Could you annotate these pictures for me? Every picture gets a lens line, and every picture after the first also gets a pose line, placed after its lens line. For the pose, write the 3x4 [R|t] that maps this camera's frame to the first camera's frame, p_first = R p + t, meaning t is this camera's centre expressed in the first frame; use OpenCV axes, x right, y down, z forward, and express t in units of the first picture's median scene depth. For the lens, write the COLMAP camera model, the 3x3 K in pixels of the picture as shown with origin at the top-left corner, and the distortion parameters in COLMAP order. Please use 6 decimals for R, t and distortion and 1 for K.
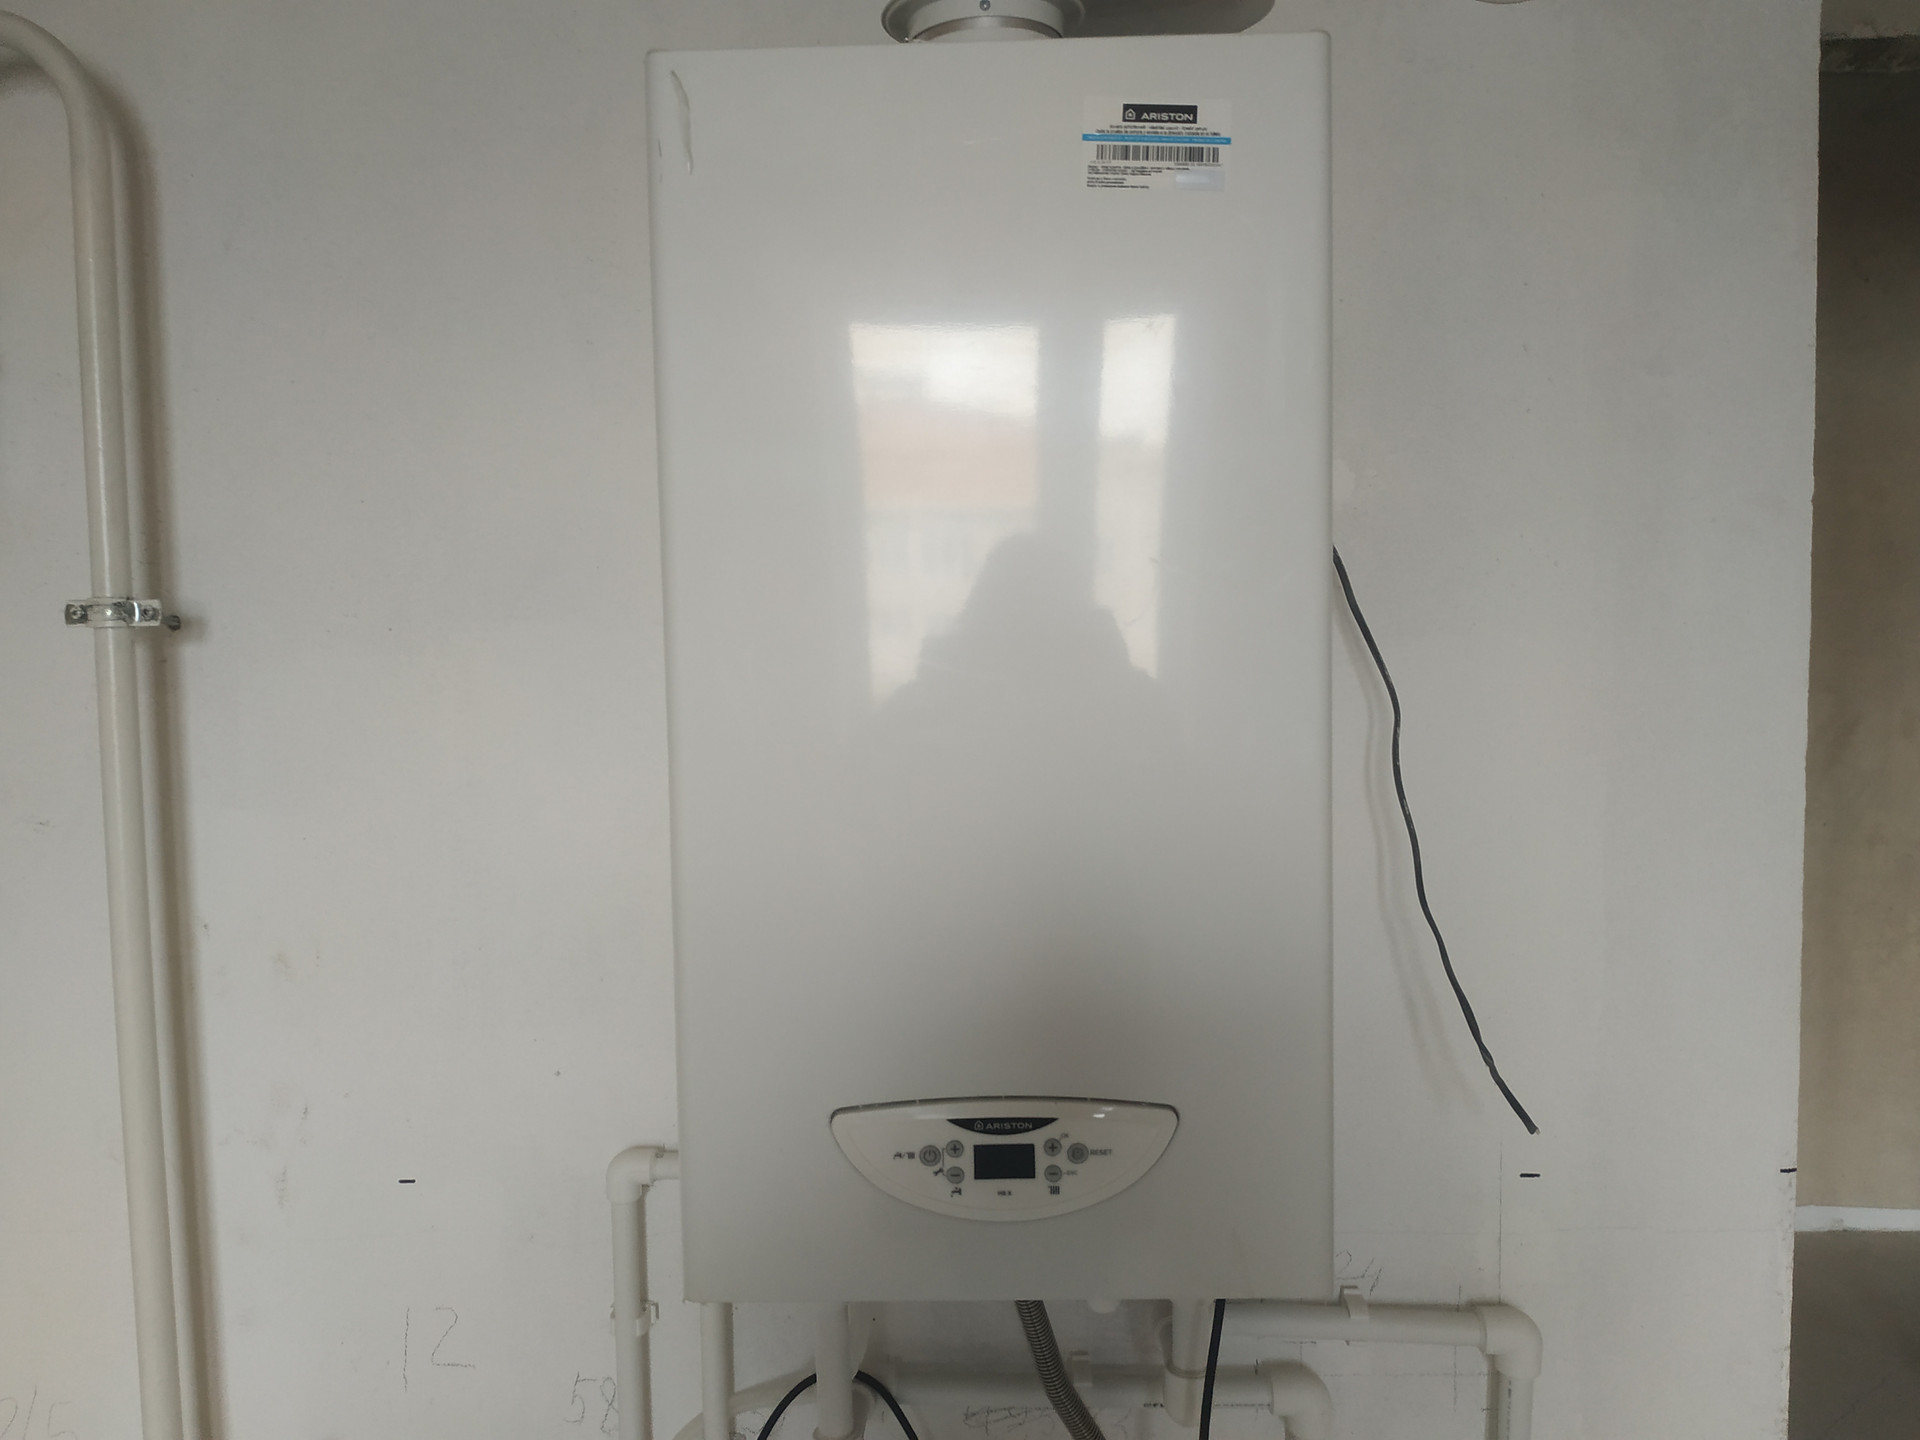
lens RADIAL K [[1402.8, 0, 965.0], [0, 1402.8, 722.9], [0, 0, 1]] dist [0.023875, -0.050041]
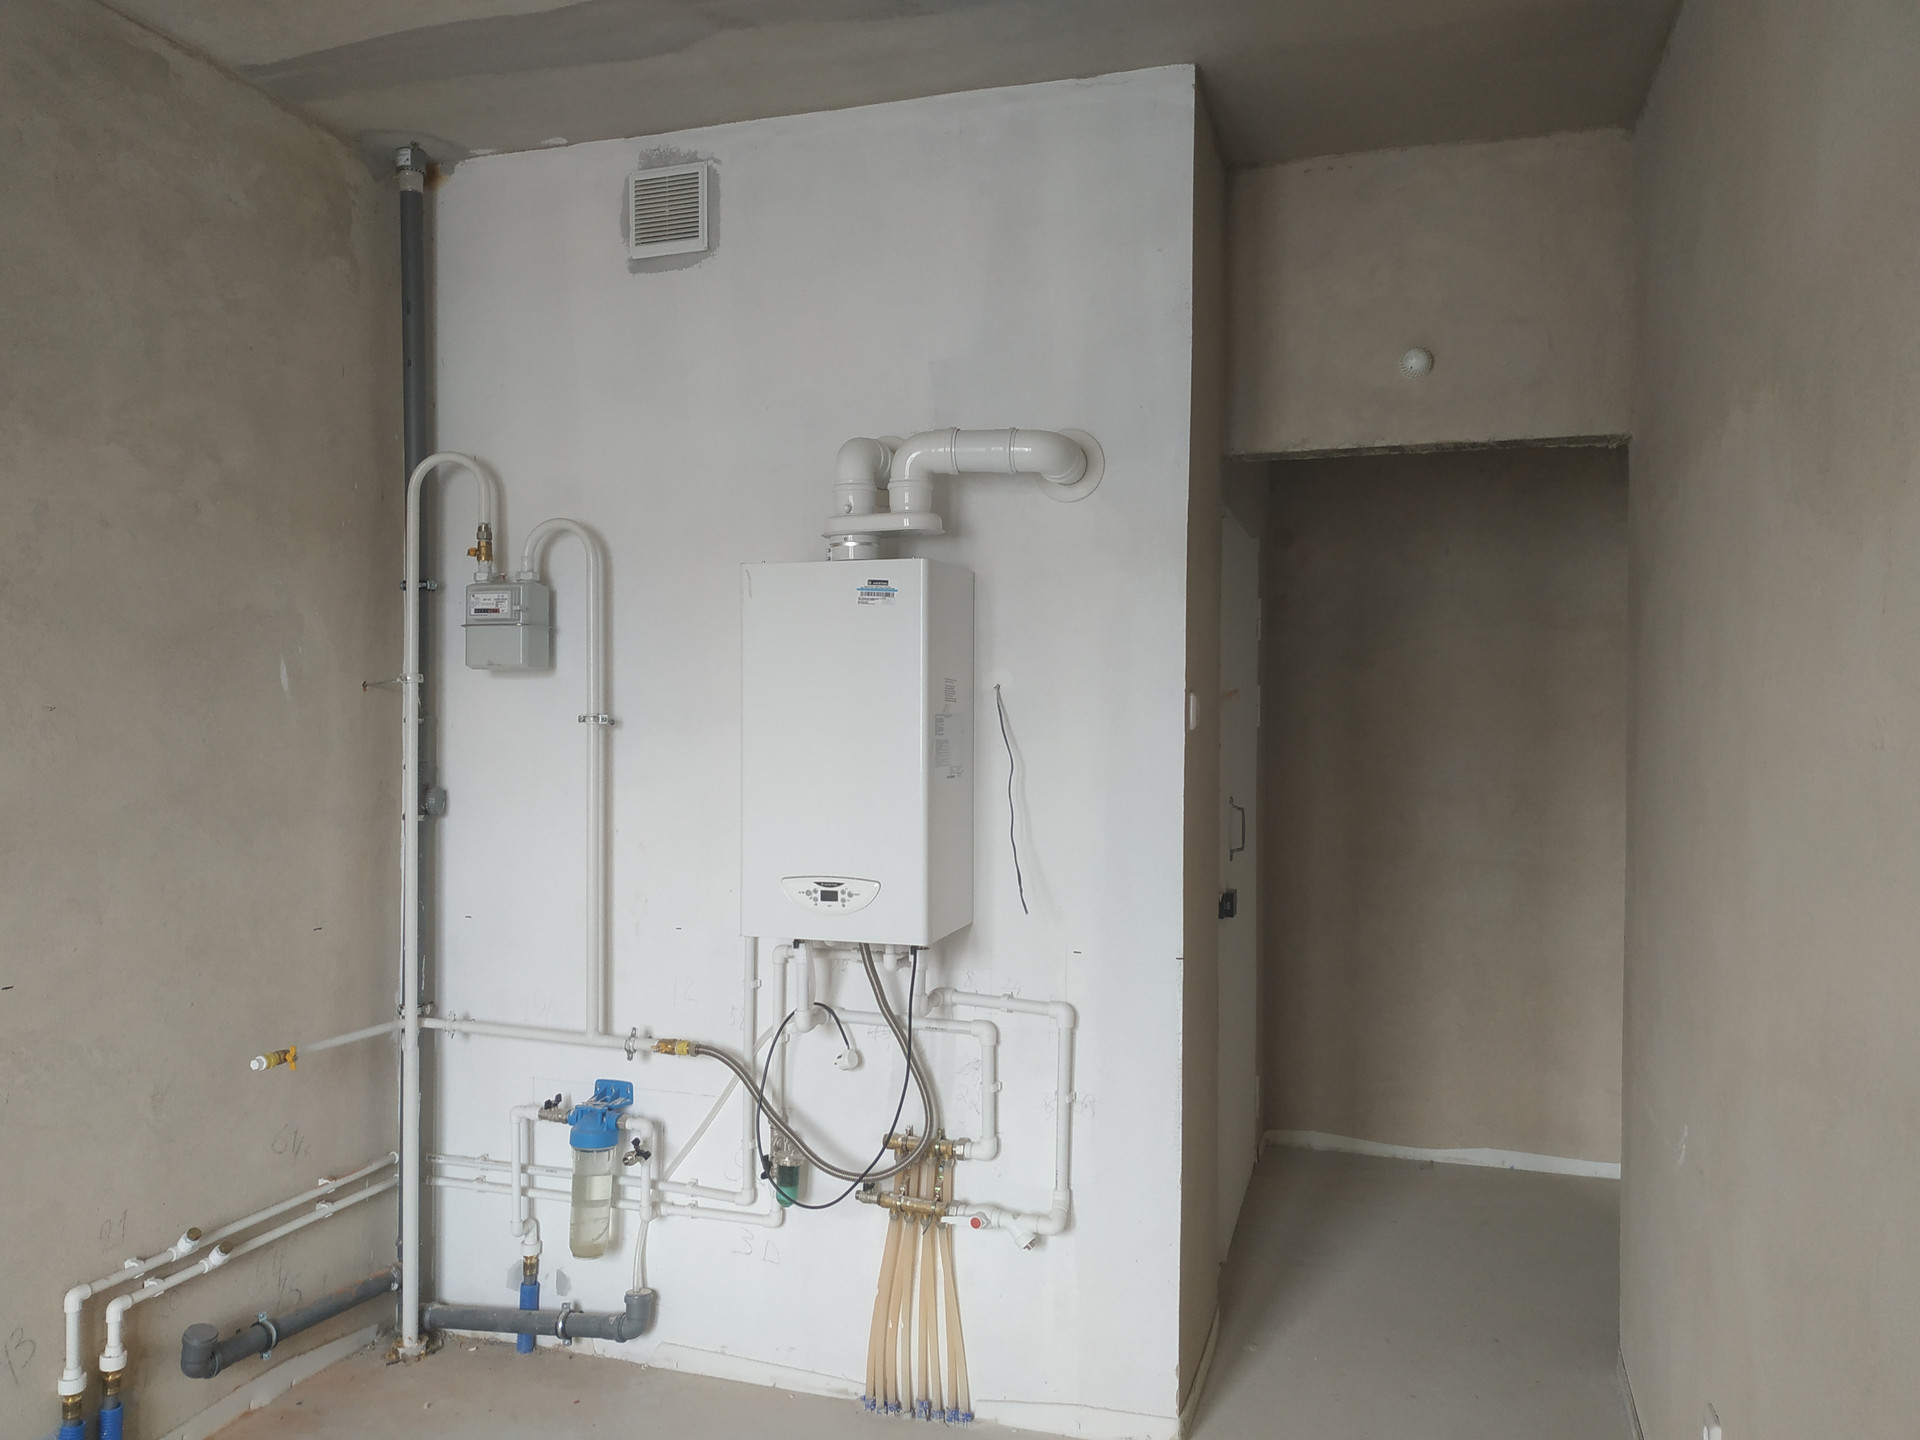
lens RADIAL K [[1402.8, 0, 956.0], [0, 1402.8, 728.4], [0, 0, 1]] dist [0.023875, -0.050041]
pose [[0.960918, 0.022880, -0.275887, 1.203074], [-0.036948, 0.998263, -0.045900, 0.061957], [0.274357, 0.054300, 0.960094, -2.075723]]
